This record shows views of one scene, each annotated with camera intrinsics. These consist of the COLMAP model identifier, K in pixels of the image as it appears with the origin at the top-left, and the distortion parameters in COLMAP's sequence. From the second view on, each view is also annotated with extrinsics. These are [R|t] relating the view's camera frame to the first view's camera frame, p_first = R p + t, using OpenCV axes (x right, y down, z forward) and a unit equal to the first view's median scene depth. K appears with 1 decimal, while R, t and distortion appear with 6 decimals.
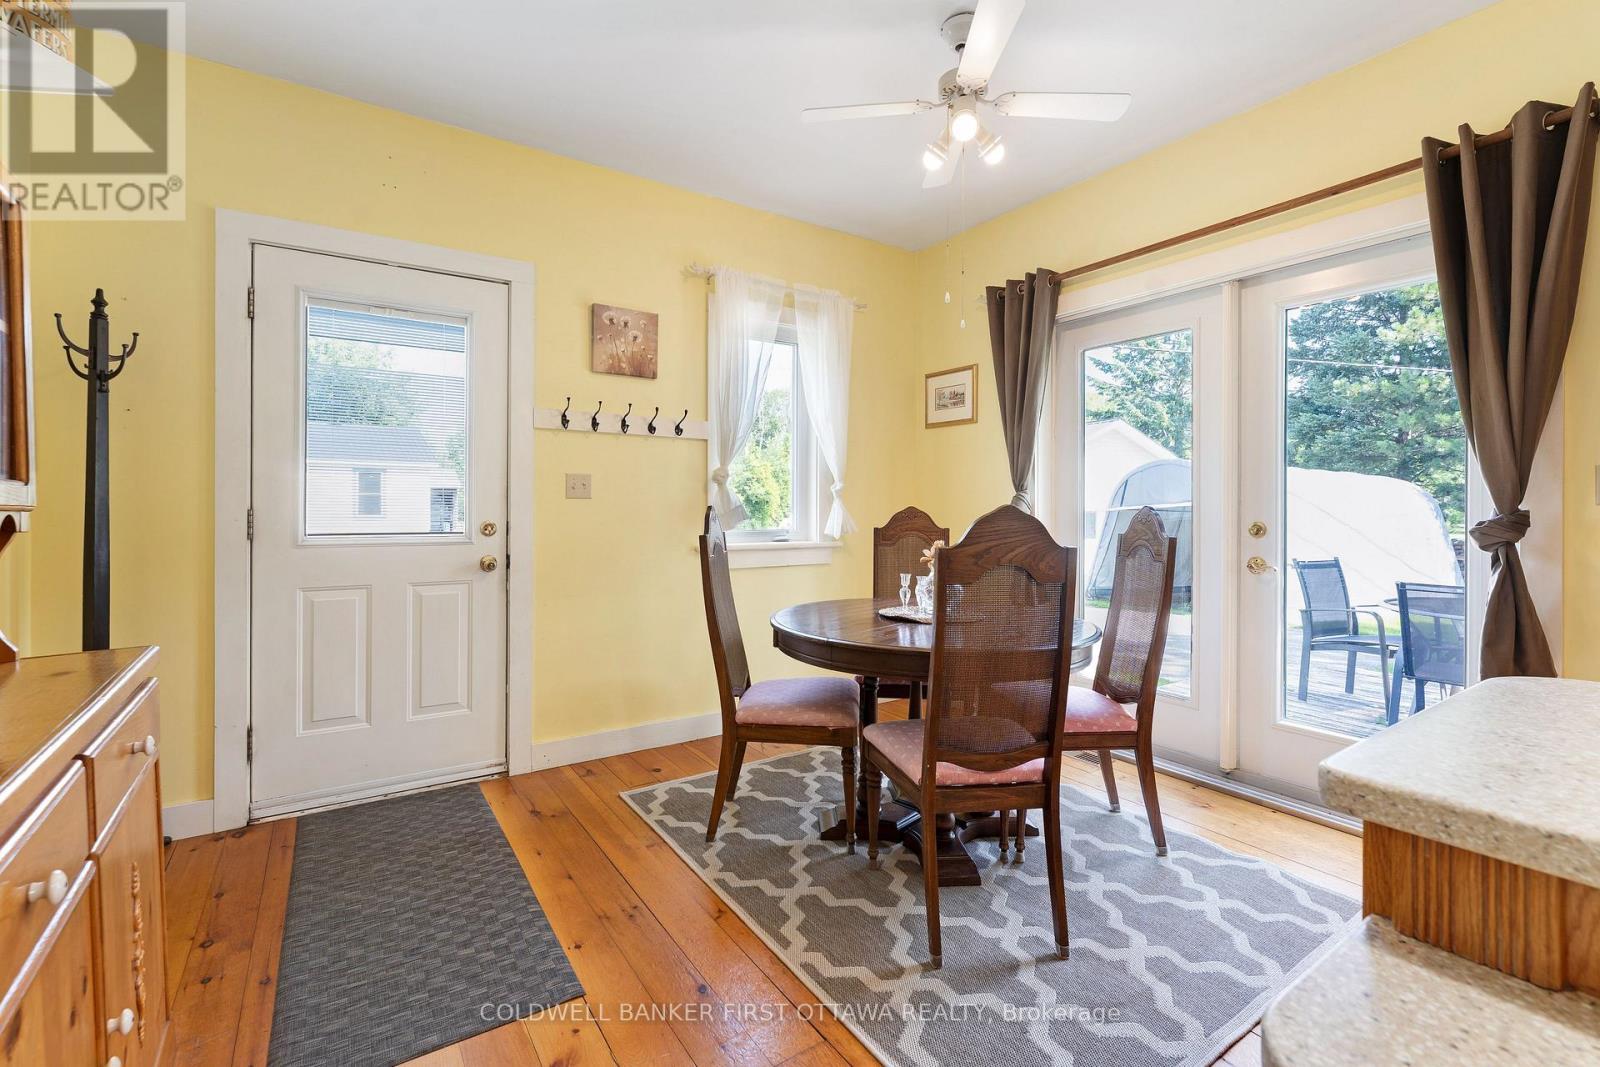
lens RADIAL K [[706.9, 0, 801.8], [0, 706.9, 509.8], [0, 0, 1]] dist [-0.000513, -0.000922]
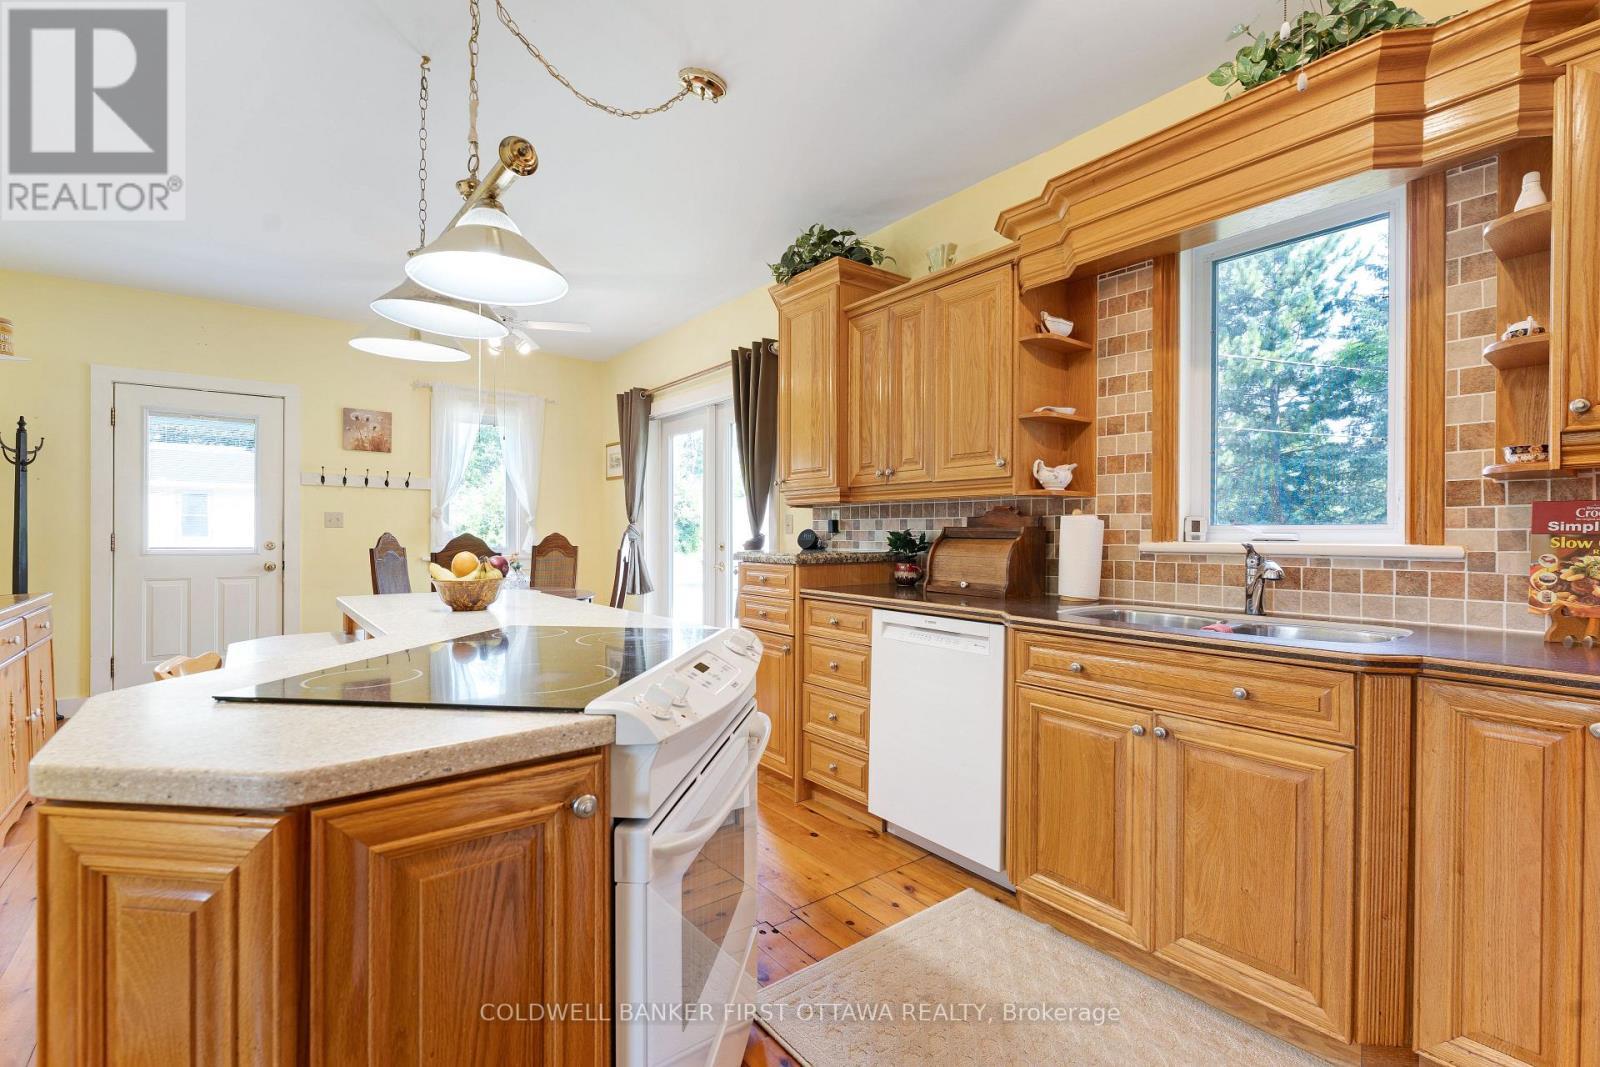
lens RADIAL K [[698.5, 0, 800.0], [0, 698.5, 533.5], [0, 0, 1]] dist [-0.000511, -0.000003]
pose [[0.997692, 0.002455, 0.067859, 0.746564], [-0.002580, 0.999995, 0.001750, -0.008167], [-0.067855, -0.001921, 0.997693, -0.785164]]
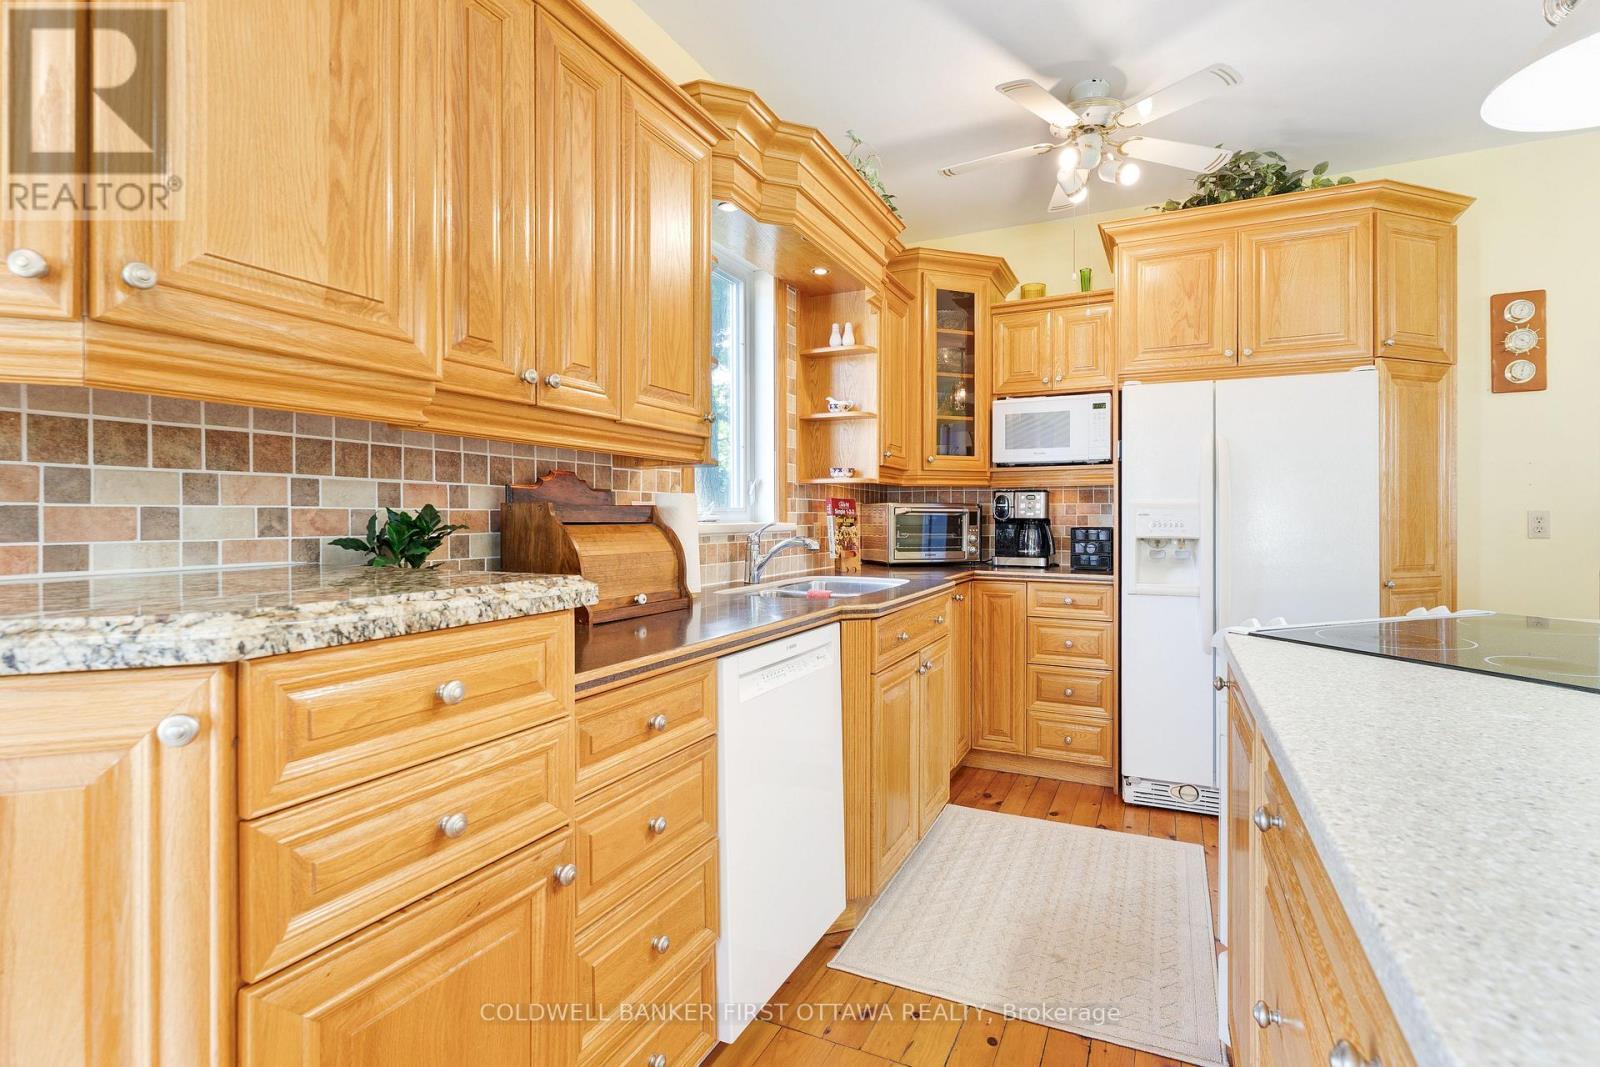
lens RADIAL K [[767.0, 0, 800.7], [0, 767.0, 522.7], [0, 0, 1]] dist [-0.002824, -0.000735]
pose [[-0.507885, -0.006344, 0.861402, 0.400936], [-0.001838, 0.999979, 0.006281, -0.005445], [-0.861423, 0.001607, -0.507885, 0.407016]]
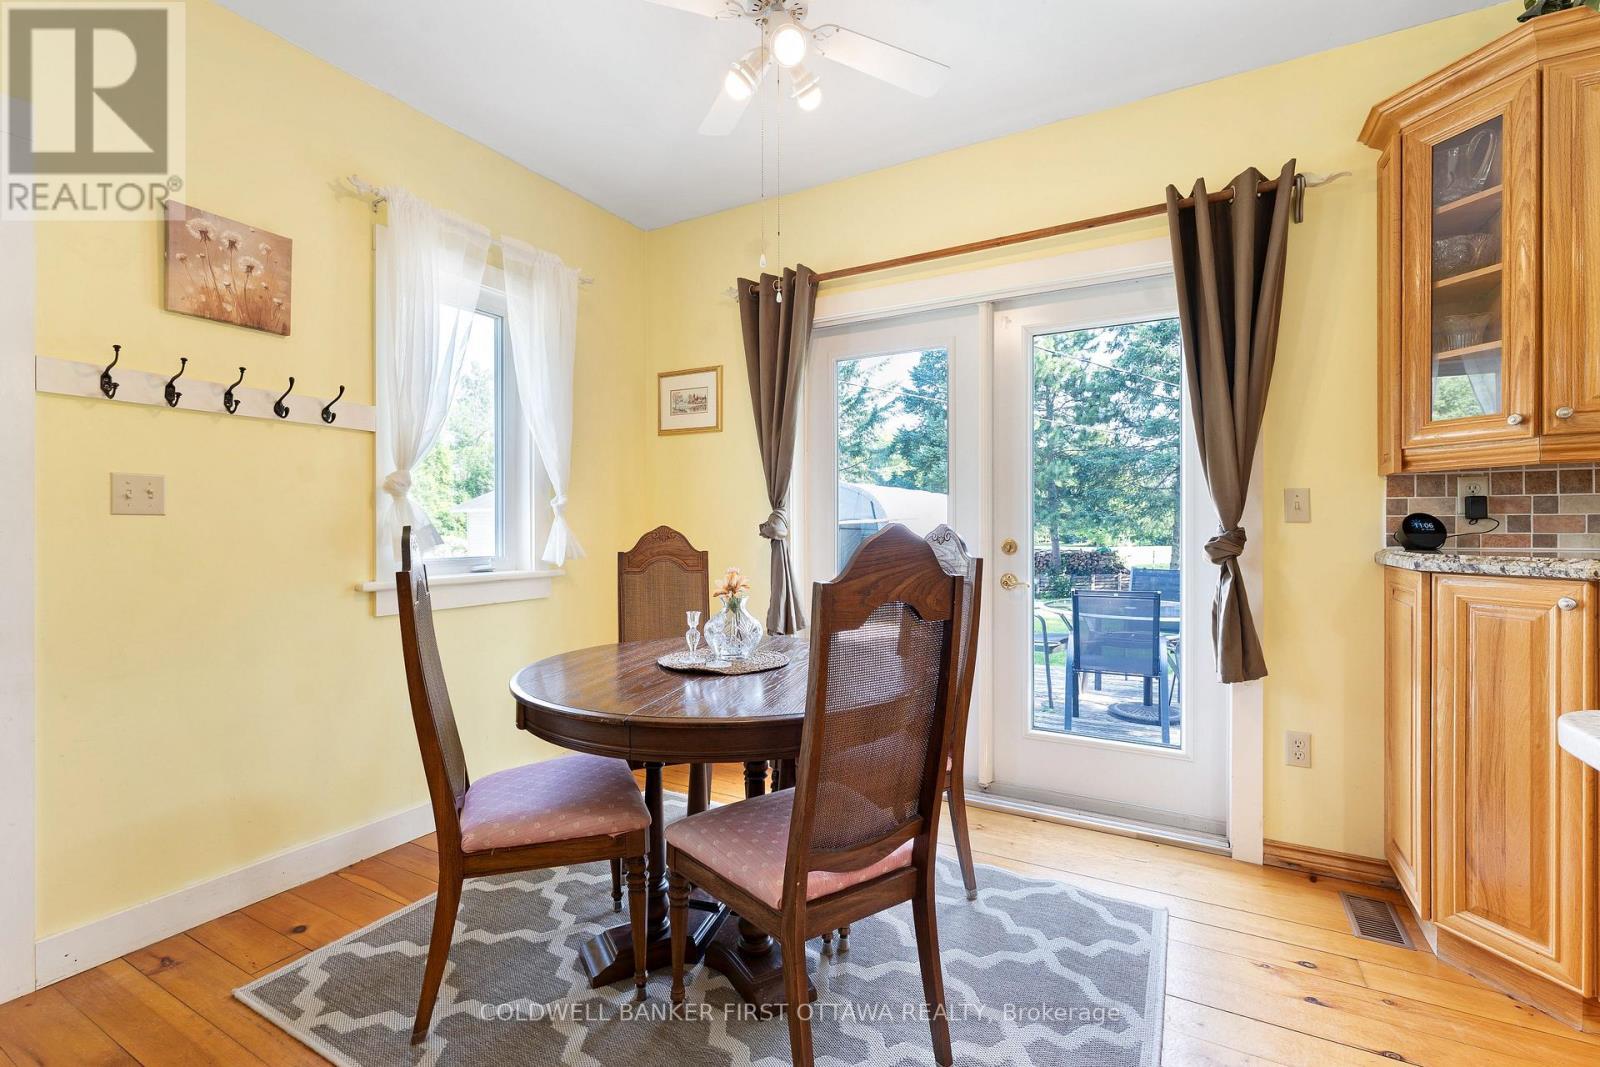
lens RADIAL K [[706.6, 0, 802.8], [0, 706.6, 527.6], [0, 0, 1]] dist [-0.000845, -0.000633]
pose [[0.891054, -0.005050, 0.453869, -0.093762], [0.005452, 0.999985, 0.000423, -0.002405], [-0.453865, 0.002097, 0.891068, 0.227451]]
